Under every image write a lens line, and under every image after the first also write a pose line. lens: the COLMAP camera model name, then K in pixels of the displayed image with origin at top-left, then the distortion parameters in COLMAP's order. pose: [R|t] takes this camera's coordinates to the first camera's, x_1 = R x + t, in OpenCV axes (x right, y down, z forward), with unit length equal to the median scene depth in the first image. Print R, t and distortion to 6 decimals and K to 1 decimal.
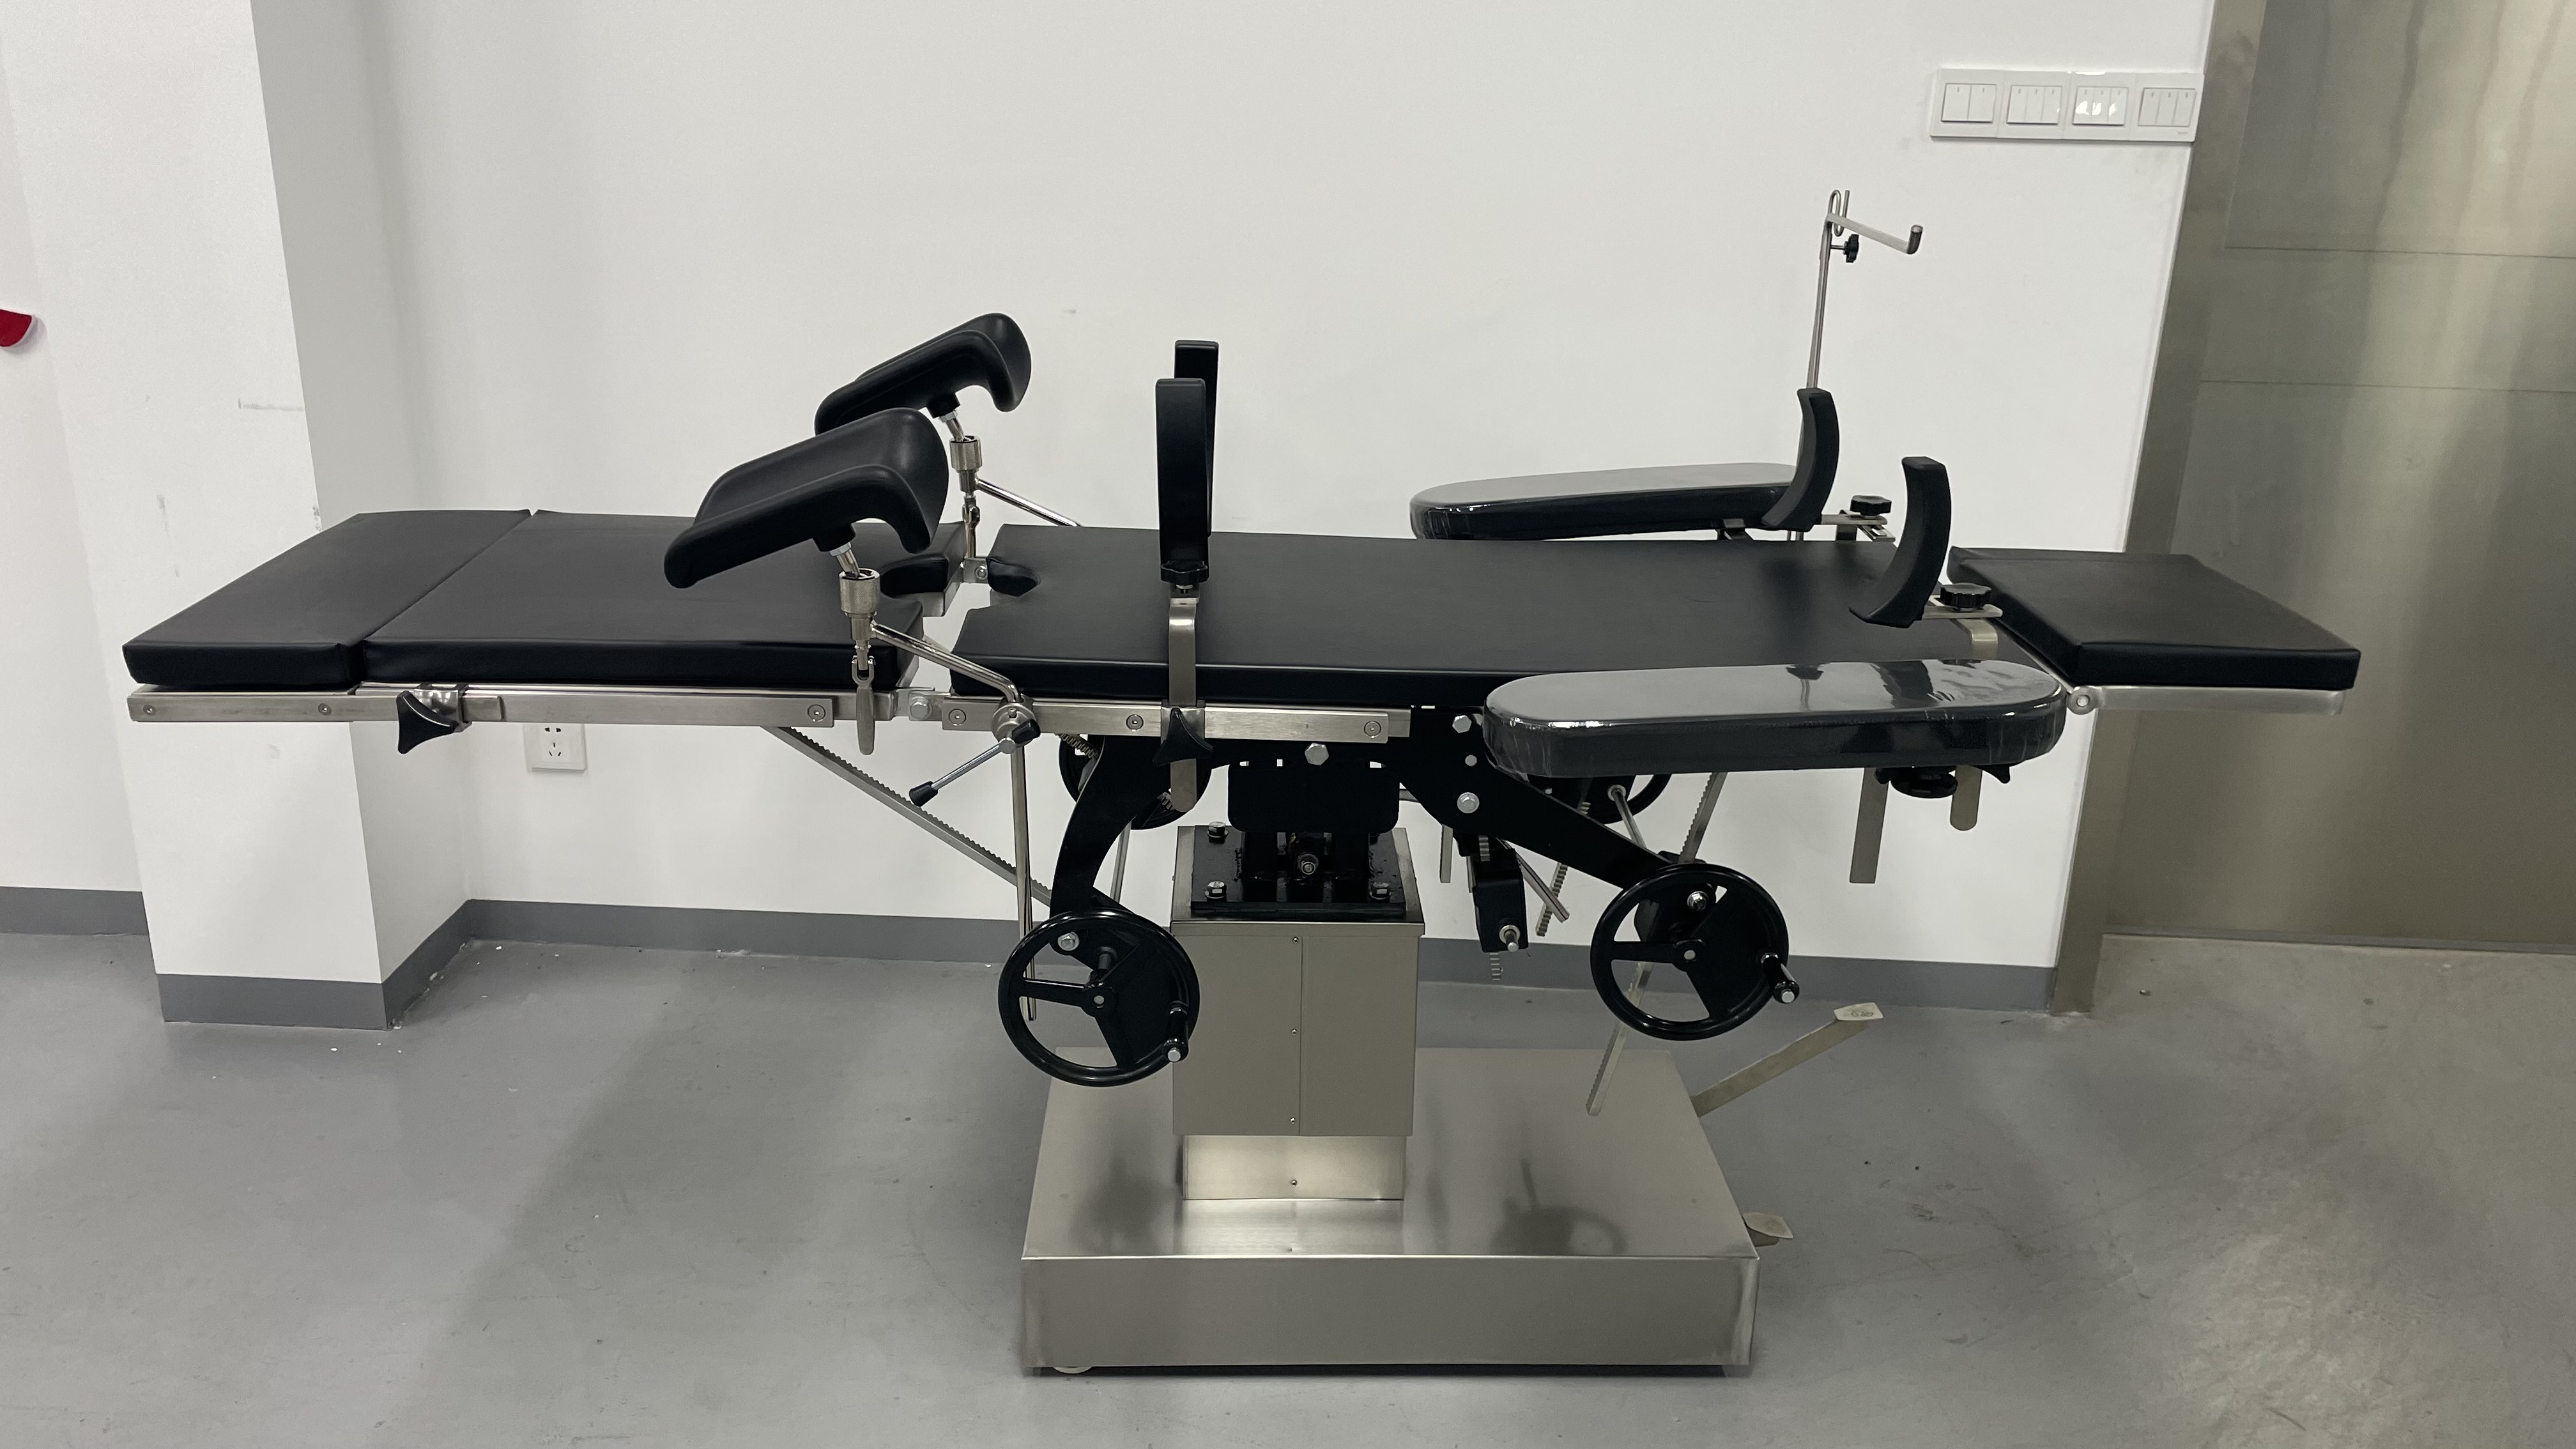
lens RADIAL K [[1954.2, 0, 1281.6], [0, 1954.2, 702.0], [0, 0, 1]] dist [0.097495, -0.141017]
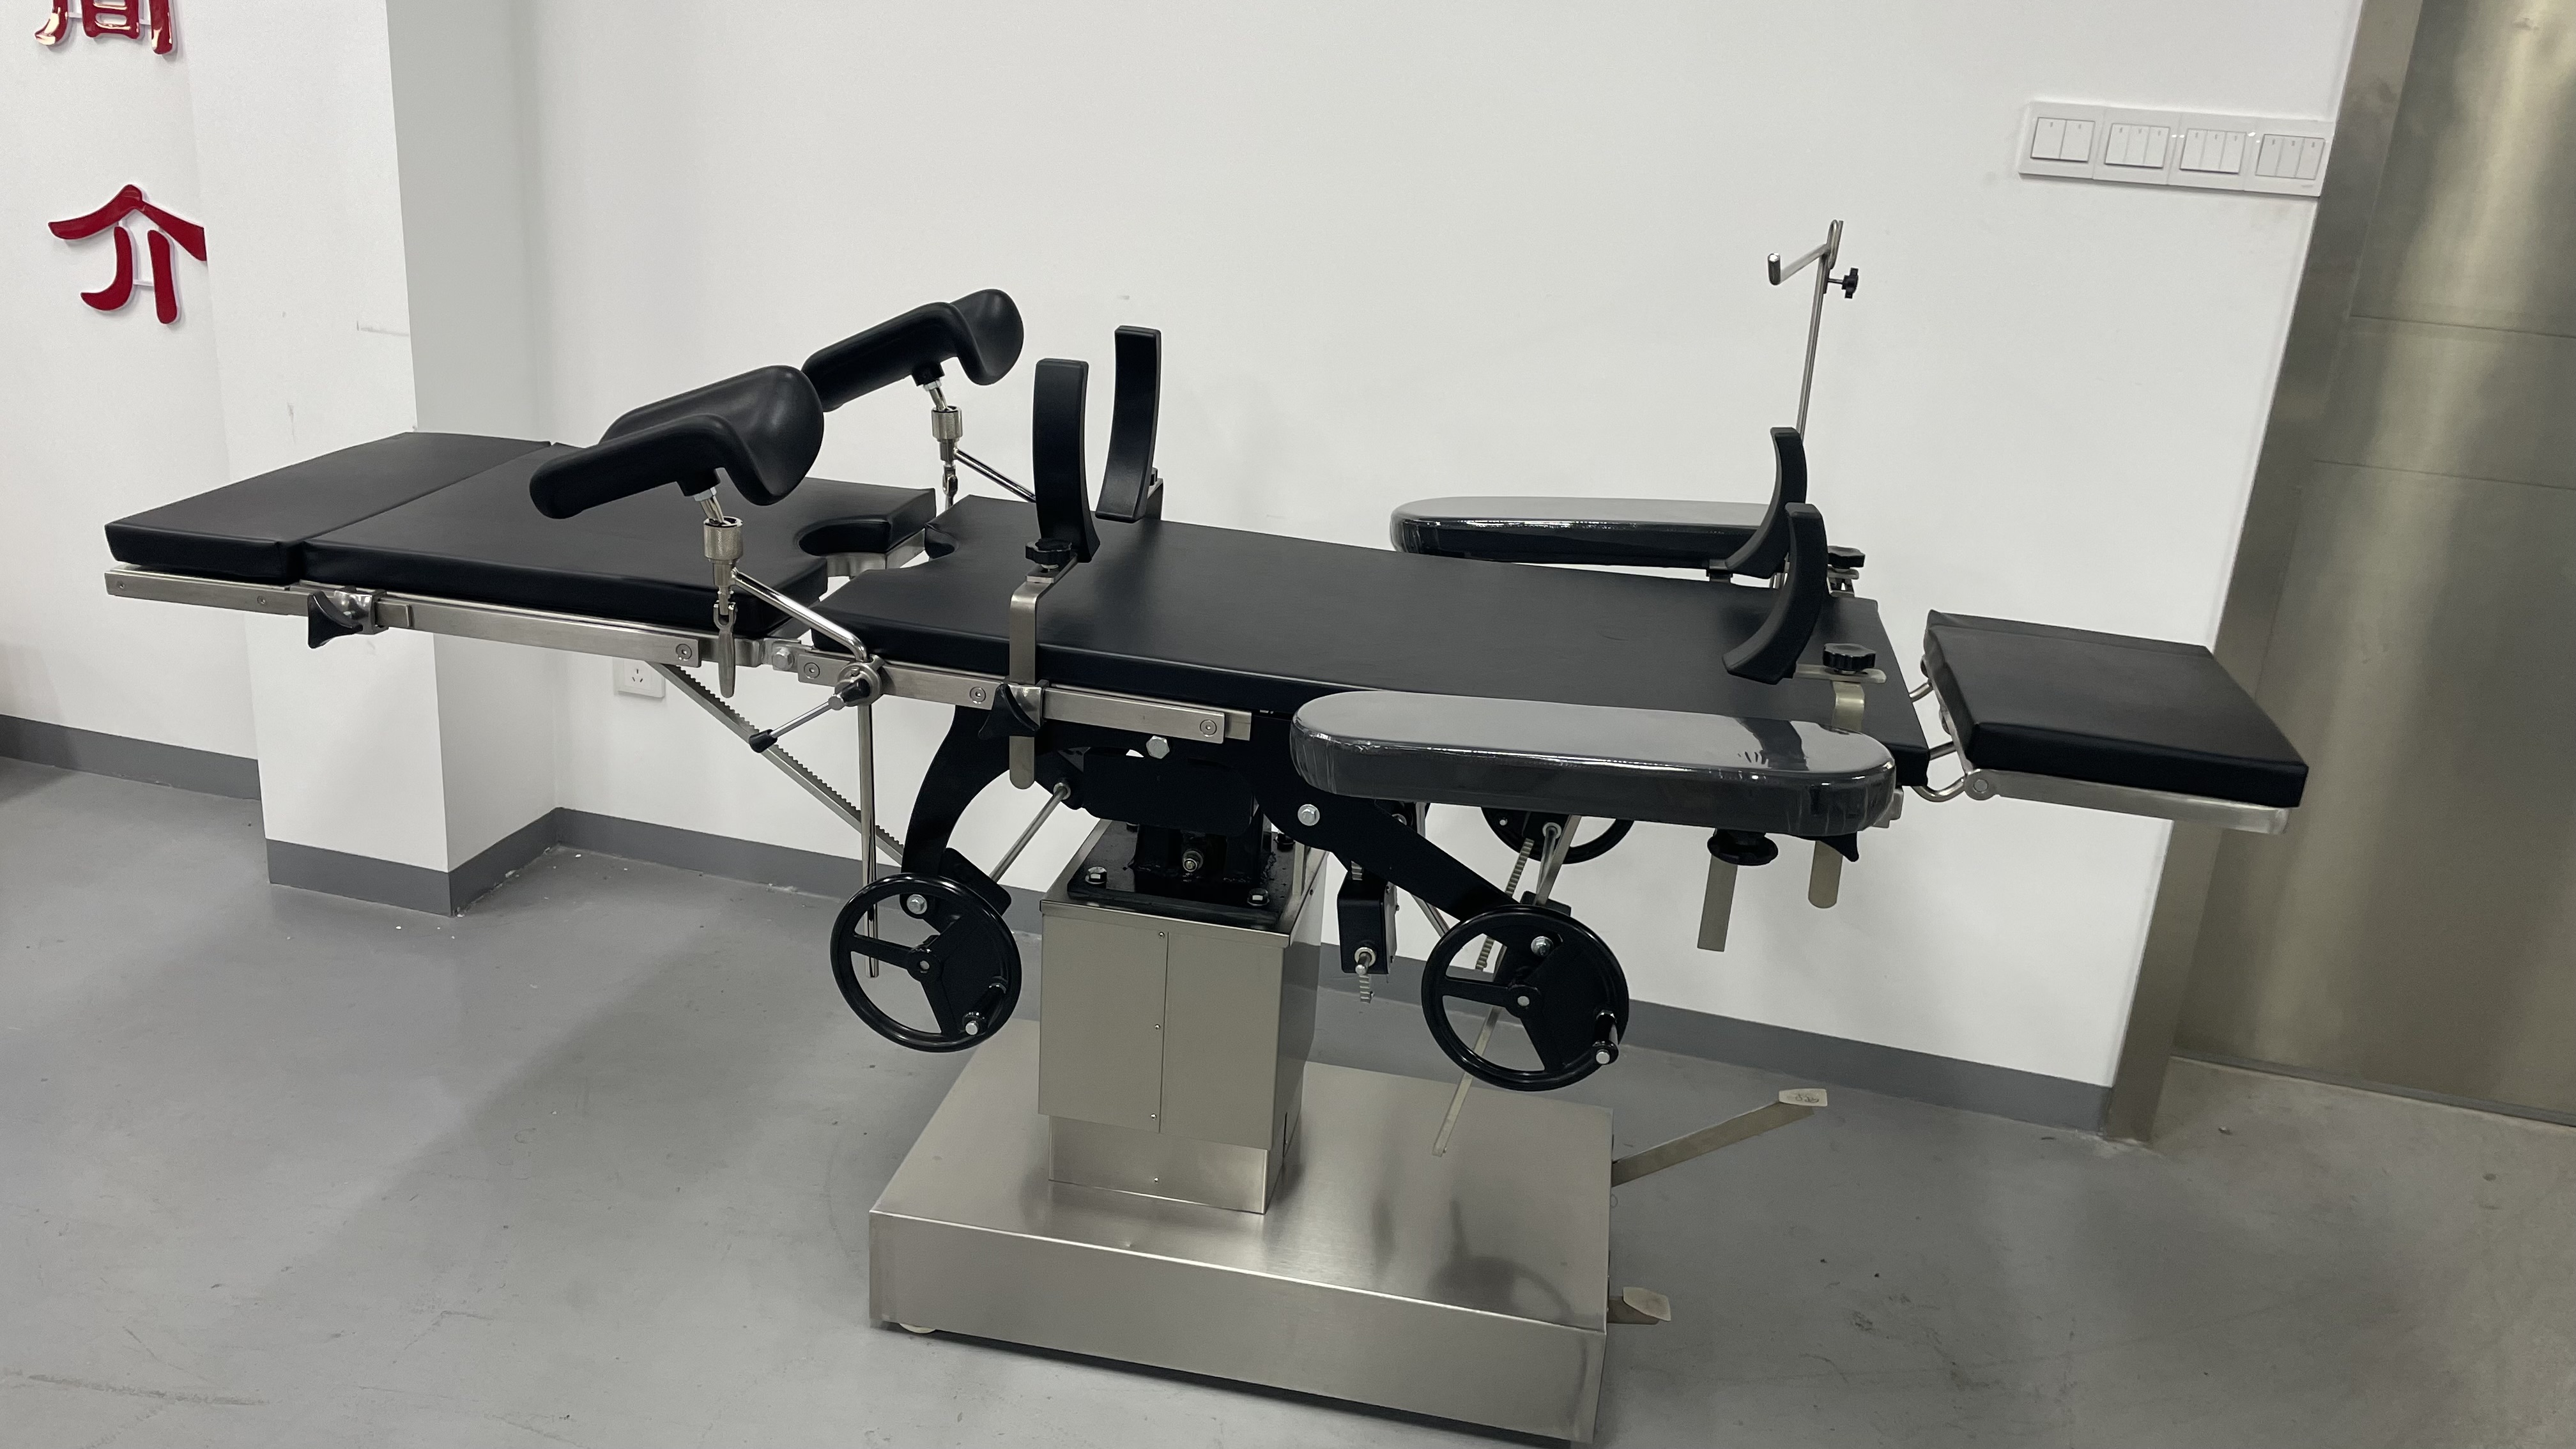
lens RADIAL K [[1954.2, 0, 1281.6], [0, 1954.2, 702.0], [0, 0, 1]] dist [0.097495, -0.141017]
pose [[0.976358, 0.109428, -0.186415, 0.220213], [-0.110530, 0.993863, 0.004506, -0.006436], [0.185764, 0.016205, 0.982461, 0.032200]]
